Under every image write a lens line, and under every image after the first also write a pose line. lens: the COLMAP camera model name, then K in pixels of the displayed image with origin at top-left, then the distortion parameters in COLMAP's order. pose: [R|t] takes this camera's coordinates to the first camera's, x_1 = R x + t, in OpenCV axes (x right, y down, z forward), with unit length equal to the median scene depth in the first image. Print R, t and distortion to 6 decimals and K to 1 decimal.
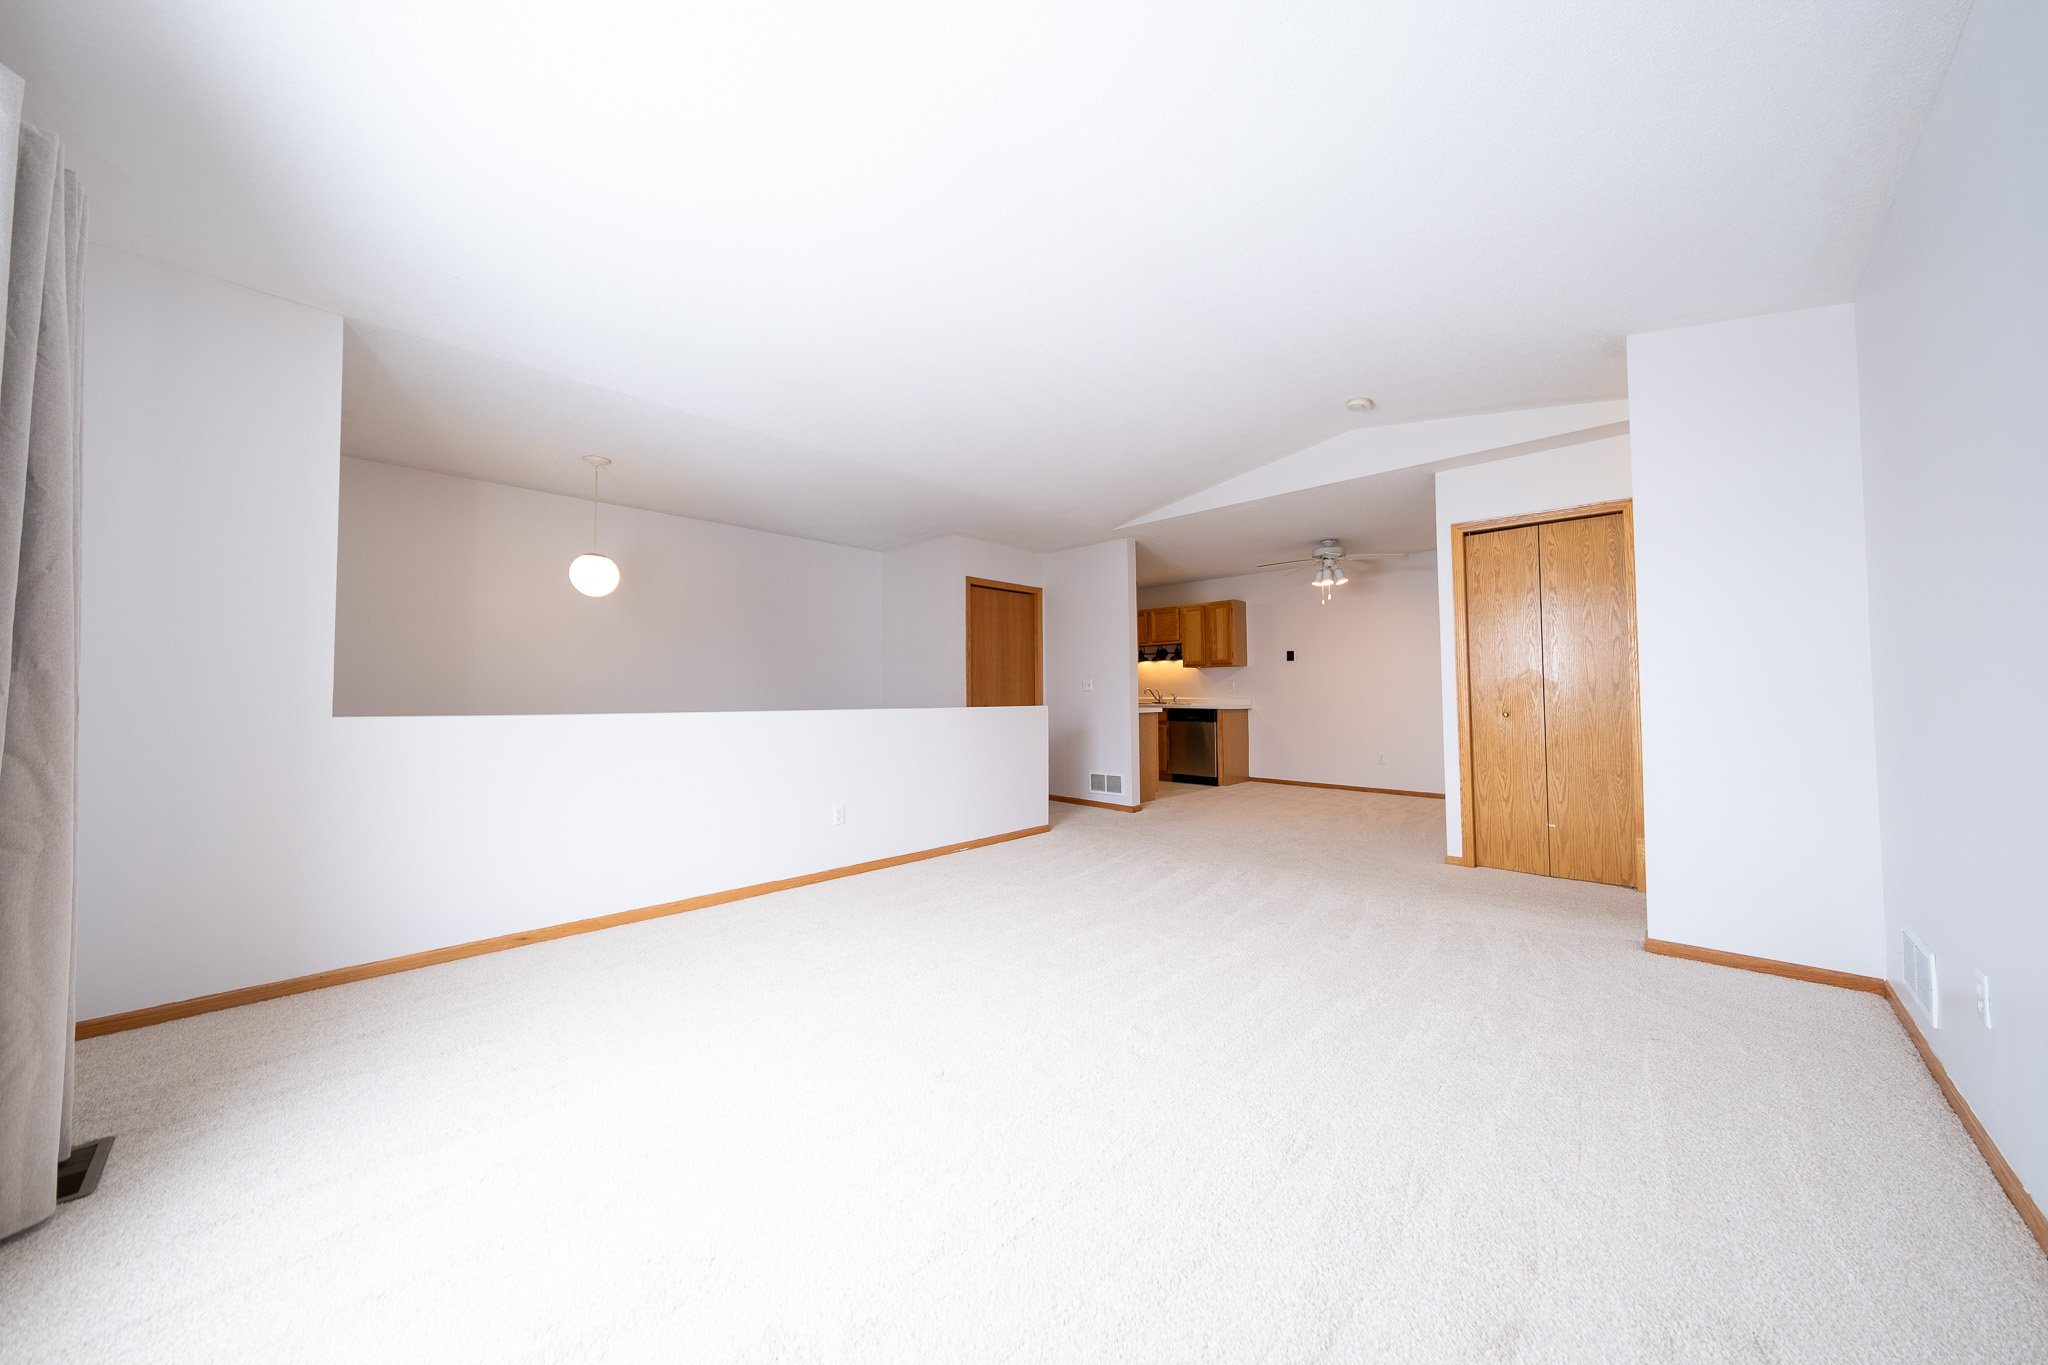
lens RADIAL K [[682.4, 0, 1013.2], [0, 682.4, 673.0], [0, 0, 1]] dist [0.000781, -0.000043]
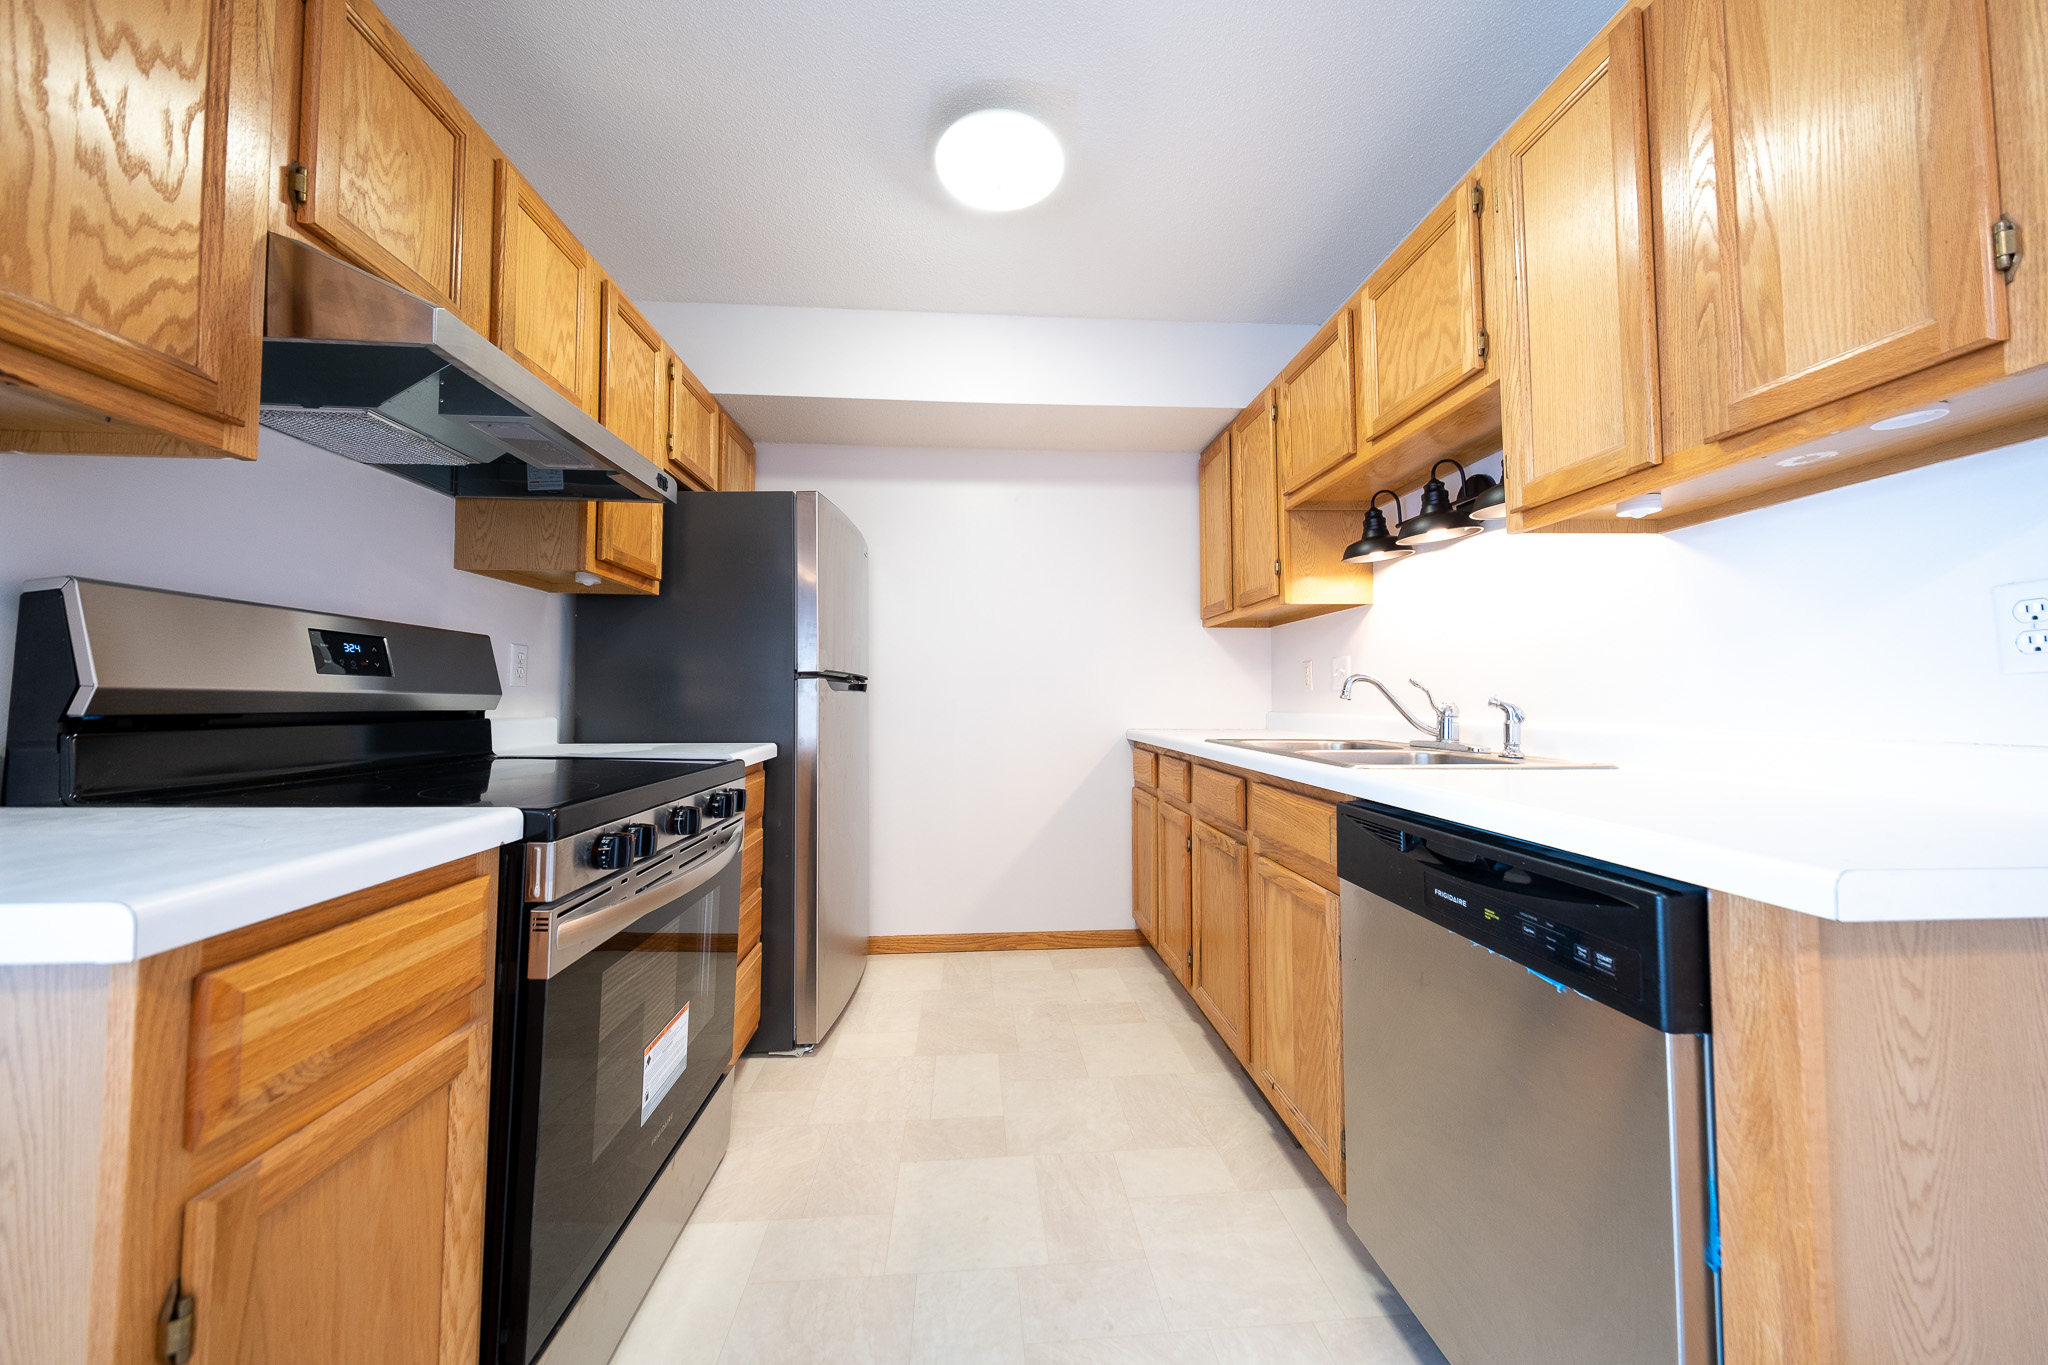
lens RADIAL K [[695.3, 0, 1023.4], [0, 695.3, 671.1], [0, 0, 1]] dist [0.000475, -0.000042]
pose [[0.761829, -0.022356, -0.647392, 0.278114], [0.014590, 0.999743, -0.017355, 0.025228], [0.647613, 0.003776, 0.761960, 0.838986]]
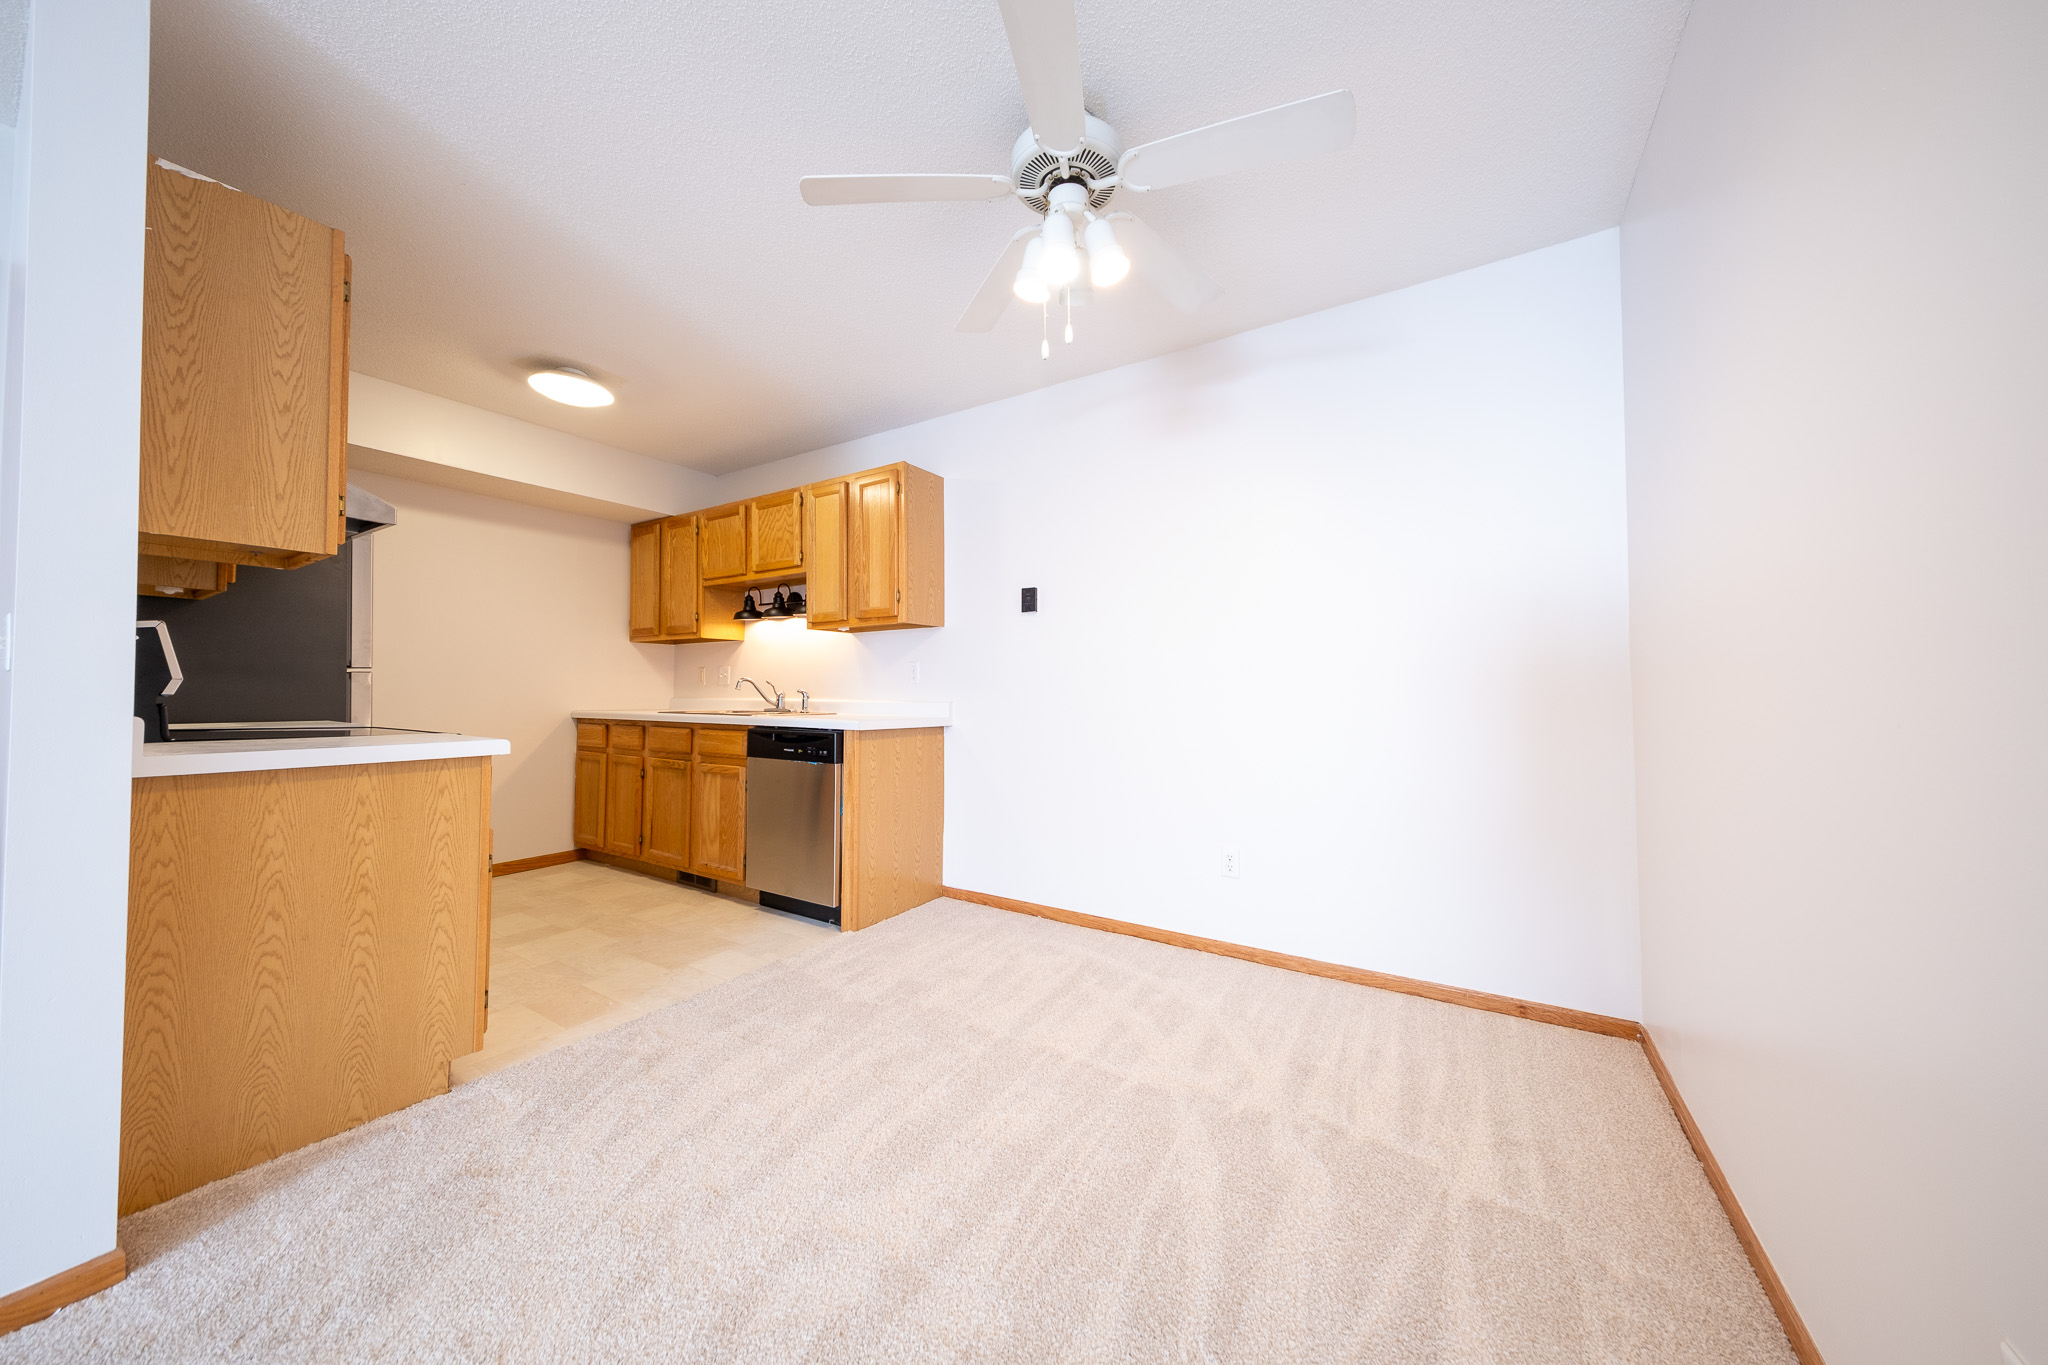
lens RADIAL K [[695.3, 0, 1023.4], [0, 695.3, 671.1], [0, 0, 1]] dist [0.000475, -0.000042]
pose [[0.975076, 0.012794, 0.221500, 0.297117], [-0.012141, 0.999917, -0.004309, 0.018980], [-0.221537, 0.001512, 0.975151, 0.565429]]
